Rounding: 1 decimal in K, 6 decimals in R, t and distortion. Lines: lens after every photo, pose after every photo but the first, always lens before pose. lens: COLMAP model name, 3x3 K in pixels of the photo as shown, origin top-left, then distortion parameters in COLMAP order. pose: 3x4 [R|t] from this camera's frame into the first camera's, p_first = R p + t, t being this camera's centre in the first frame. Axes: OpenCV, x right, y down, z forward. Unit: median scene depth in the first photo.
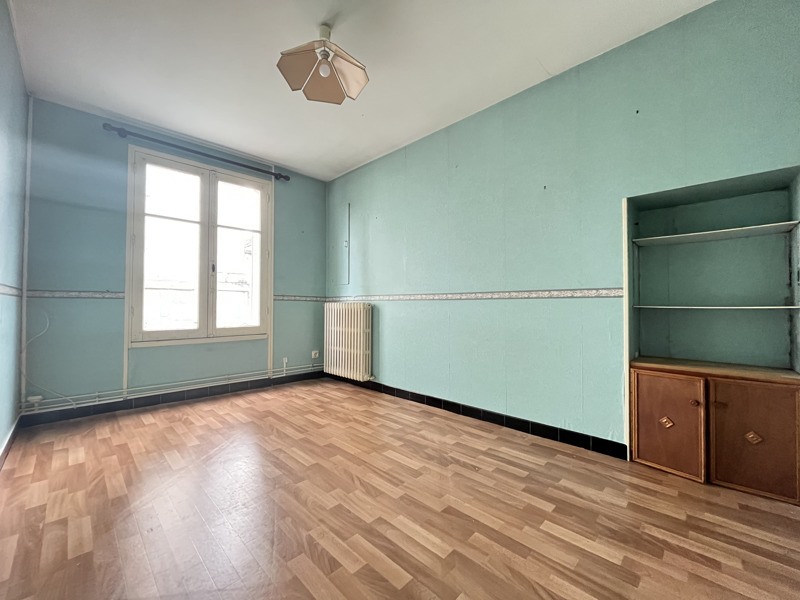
lens RADIAL K [[325.9, 0, 400.0], [0, 325.9, 300.0], [0, 0, 1]] dist [-0.011372, 0.000659]
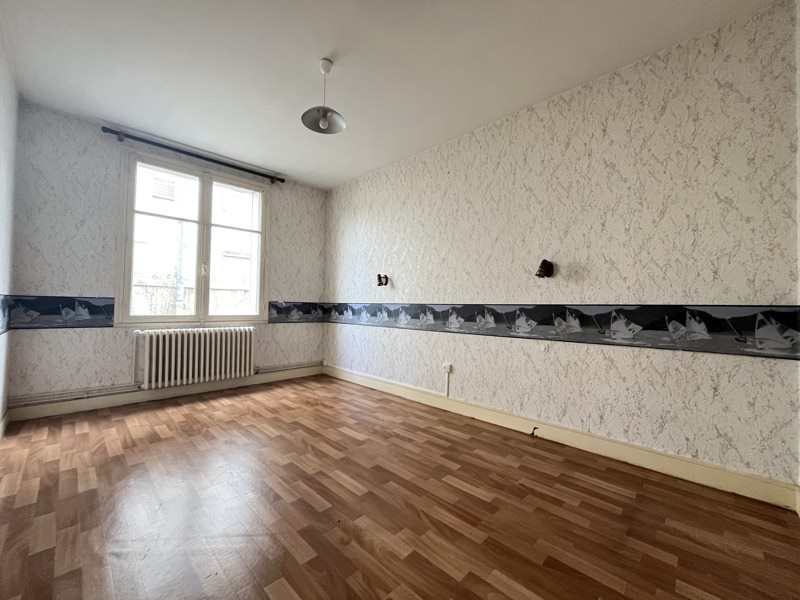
lens RADIAL K [[321.3, 0, 400.0], [0, 321.3, 300.0], [0, 0, 1]] dist [0.000867, -0.000195]
pose [[0.999909, 0.011529, 0.006955, 0.208024], [-0.011546, 0.999931, 0.002346, -0.019237], [-0.006927, -0.002426, 0.999973, -0.251126]]
